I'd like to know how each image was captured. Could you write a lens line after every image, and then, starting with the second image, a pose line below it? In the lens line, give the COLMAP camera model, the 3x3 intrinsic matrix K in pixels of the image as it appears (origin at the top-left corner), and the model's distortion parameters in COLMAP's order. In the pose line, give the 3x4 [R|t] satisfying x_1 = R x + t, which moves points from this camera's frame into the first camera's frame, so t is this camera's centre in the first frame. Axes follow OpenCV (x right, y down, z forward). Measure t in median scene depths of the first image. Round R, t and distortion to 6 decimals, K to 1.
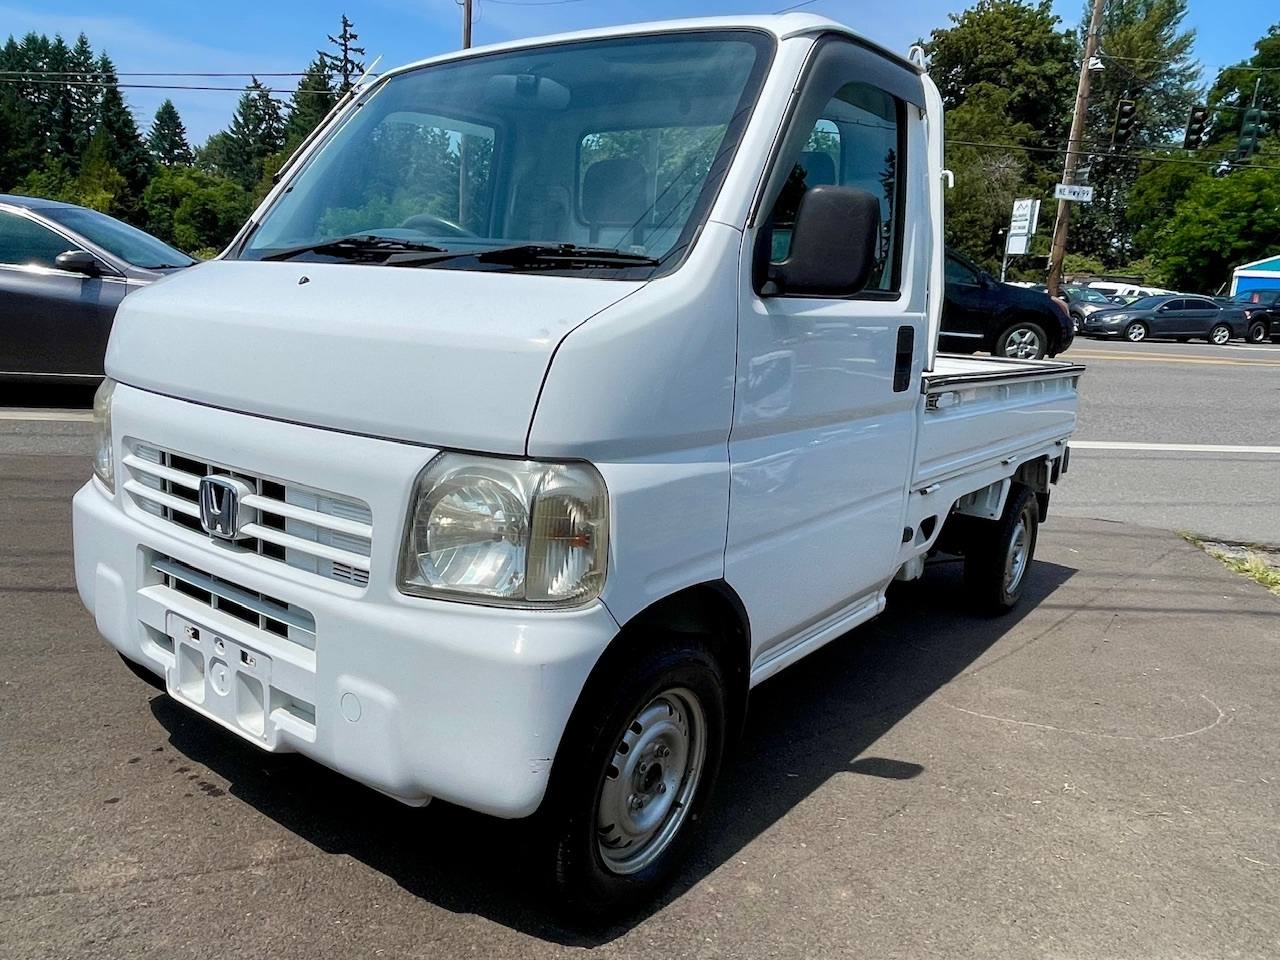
lens RADIAL K [[939.1, 0, 624.9], [0, 939.1, 478.5], [0, 0, 1]] dist [-0.005515, -0.003450]
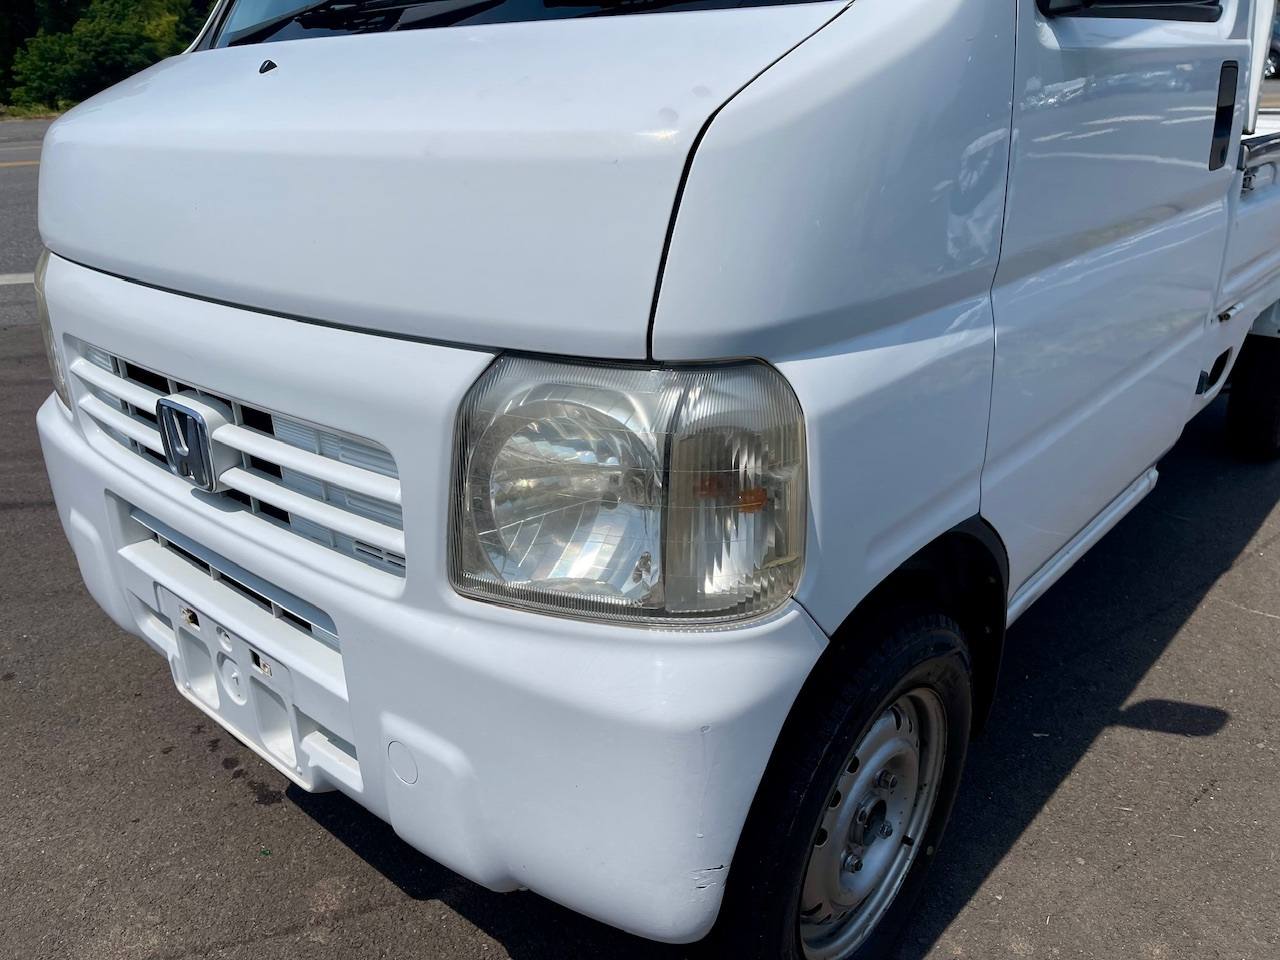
lens RADIAL K [[971.4, 0, 637.9], [0, 971.4, 476.0], [0, 0, 1]] dist [0.064129, -0.085457]
pose [[0.992028, -0.049833, -0.115746, -0.037320], [0.070587, 0.980614, 0.182795, -0.045788], [0.104393, -0.189508, 0.976314, 0.322824]]
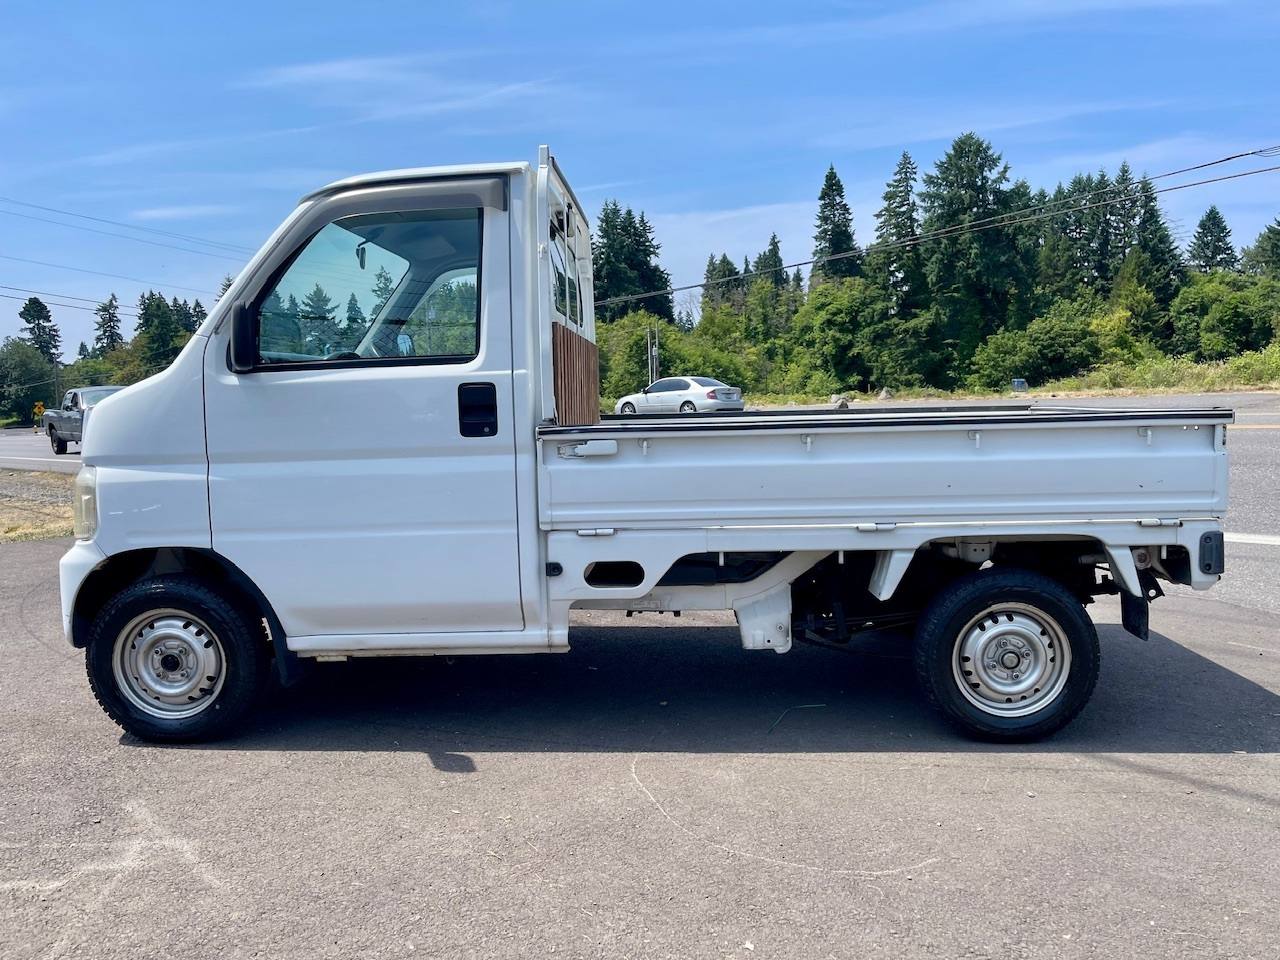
lens RADIAL K [[971.4, 0, 653.5], [0, 971.4, 474.0], [0, 0, 1]] dist [0.064129, -0.085457]
pose [[0.571448, -0.010328, -0.820573, 1.735682], [-0.095185, 0.992338, -0.078777, 0.036315], [0.815099, 0.123124, 0.566087, 0.592350]]
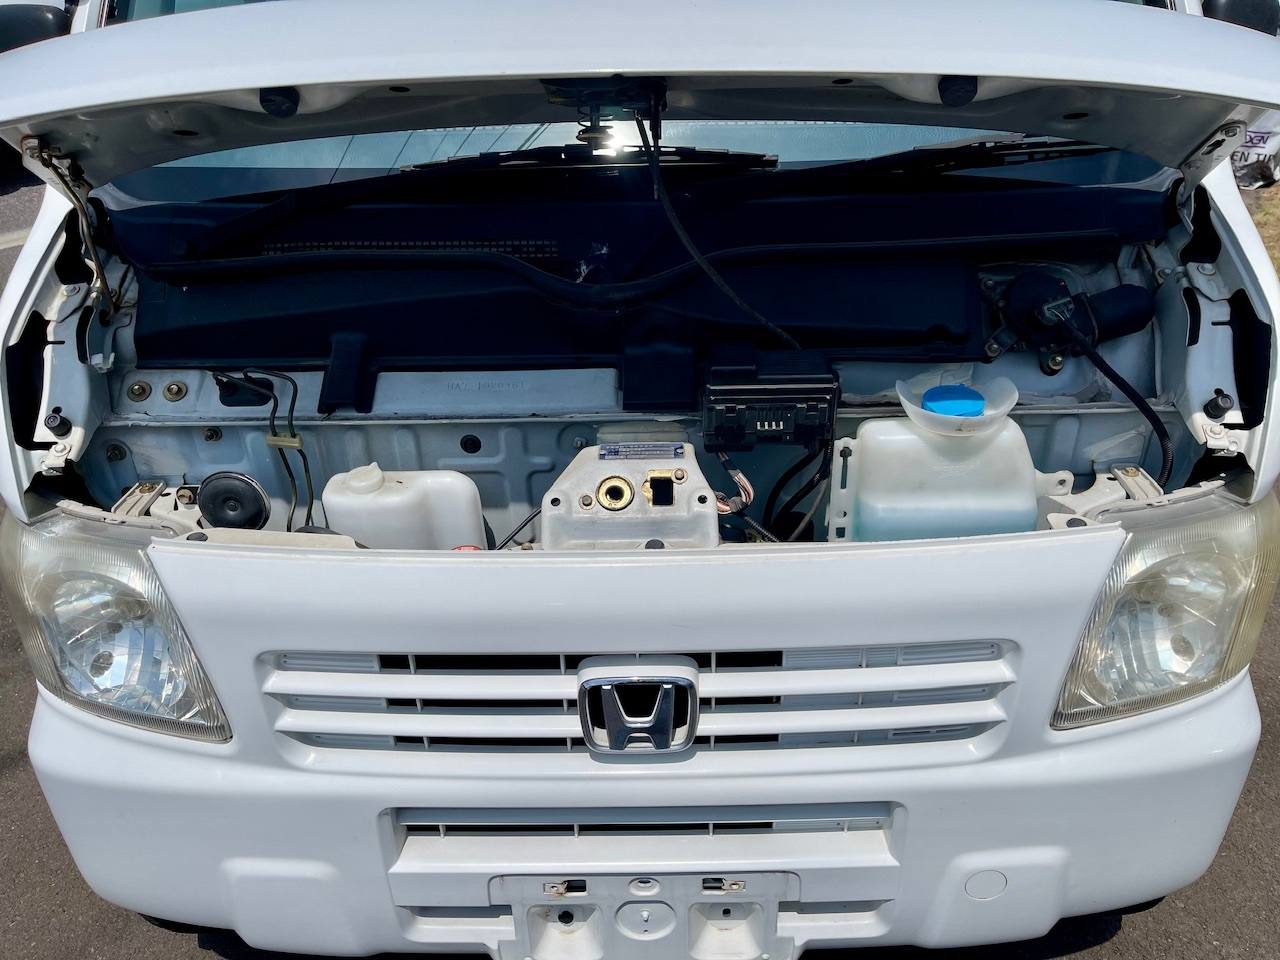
lens RADIAL K [[971.4, 0, 653.7], [0, 971.4, 475.6], [0, 0, 1]] dist [0.064129, -0.085457]
pose [[0.798968, -0.361188, 0.480826, -0.594923], [0.172204, 0.903474, 0.392530, -0.302889], [-0.576191, -0.230819, 0.784045, 0.502827]]
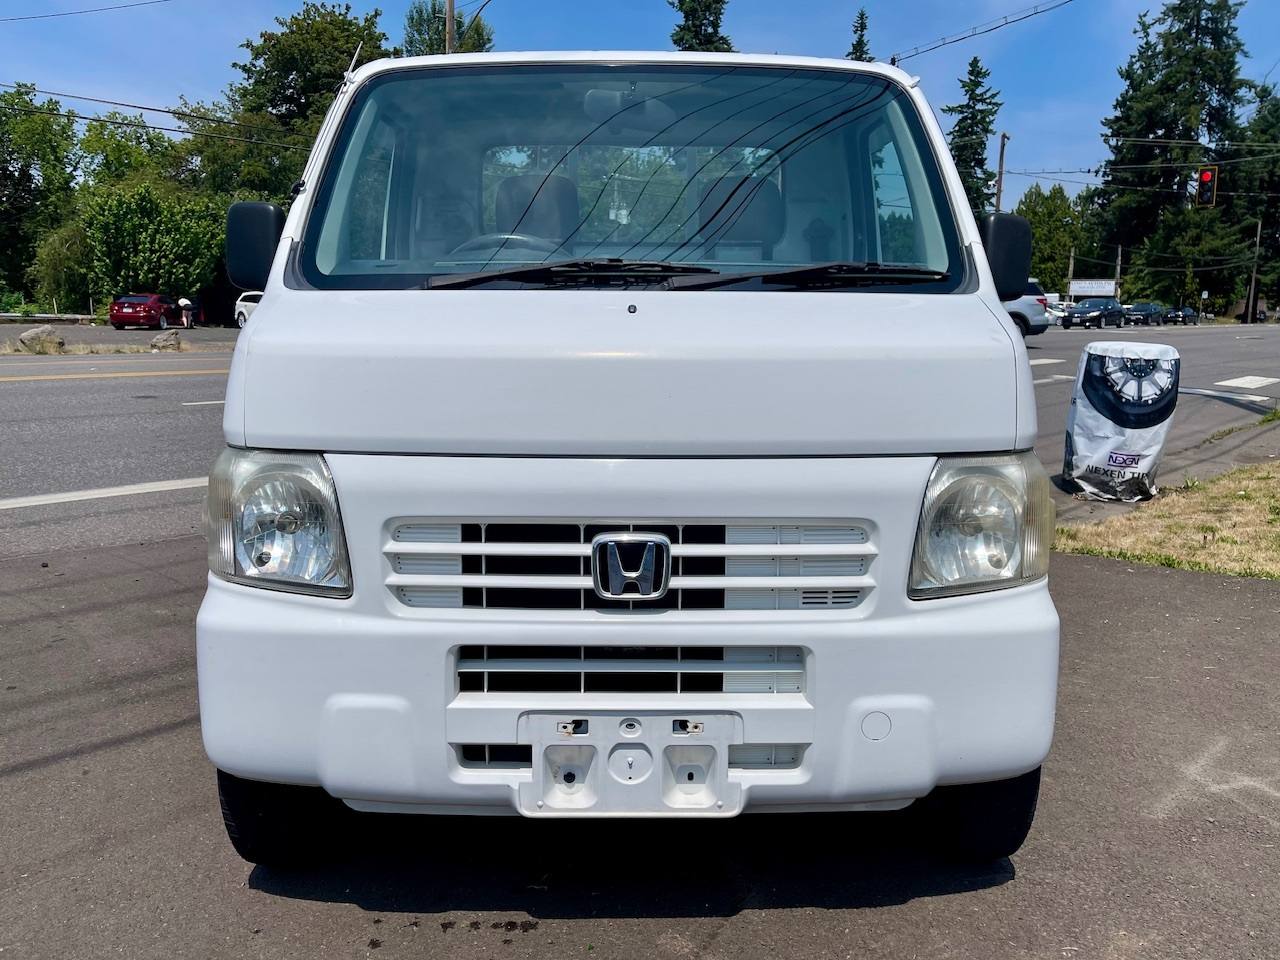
lens RADIAL K [[971.4, 0, 629.2], [0, 971.4, 488.0], [0, 0, 1]] dist [0.064129, -0.085457]
pose [[0.795598, -0.142564, 0.588811, -0.862636], [0.150872, 0.987921, 0.035339, -0.066487], [-0.586738, 0.060719, 0.807498, 0.238029]]
